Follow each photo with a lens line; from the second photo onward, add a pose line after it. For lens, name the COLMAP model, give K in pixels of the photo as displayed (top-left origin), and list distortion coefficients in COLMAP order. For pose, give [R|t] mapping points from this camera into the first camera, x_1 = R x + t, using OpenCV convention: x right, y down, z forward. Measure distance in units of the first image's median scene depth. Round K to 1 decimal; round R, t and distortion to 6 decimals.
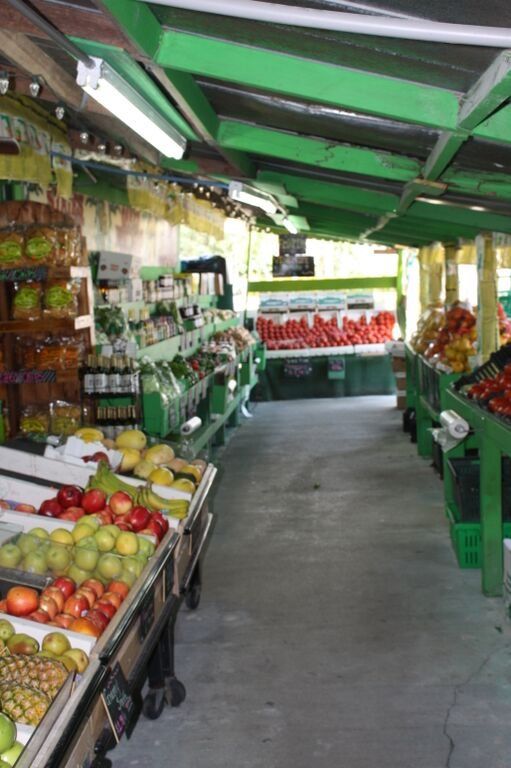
lens RADIAL K [[950.6, 0, 255.5], [0, 950.6, 384.0], [0, 0, 1]] dist [-0.079396, 0.093208]
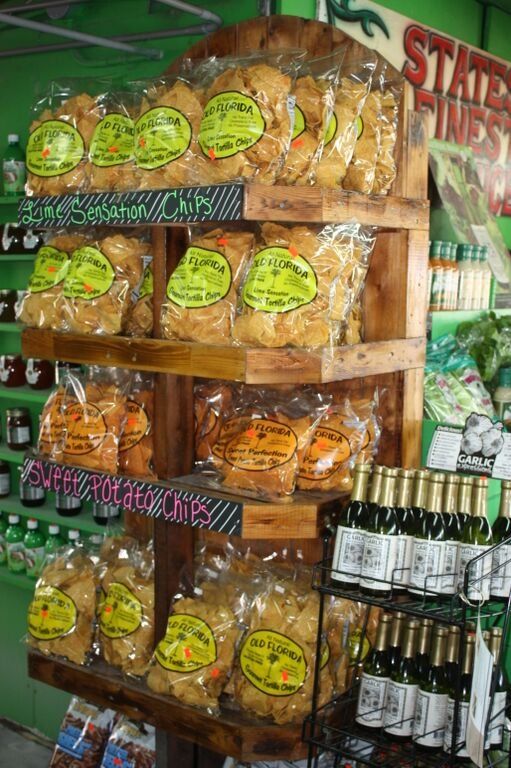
lens RADIAL K [[950.6, 0, 255.5], [0, 950.6, 384.0], [0, 0, 1]] dist [-0.079396, 0.093208]
pose [[0.843976, 0.127513, -0.521004, -0.039847], [-0.116046, 0.991734, 0.054738, -0.072494], [0.523677, 0.014263, 0.851797, 0.706994]]
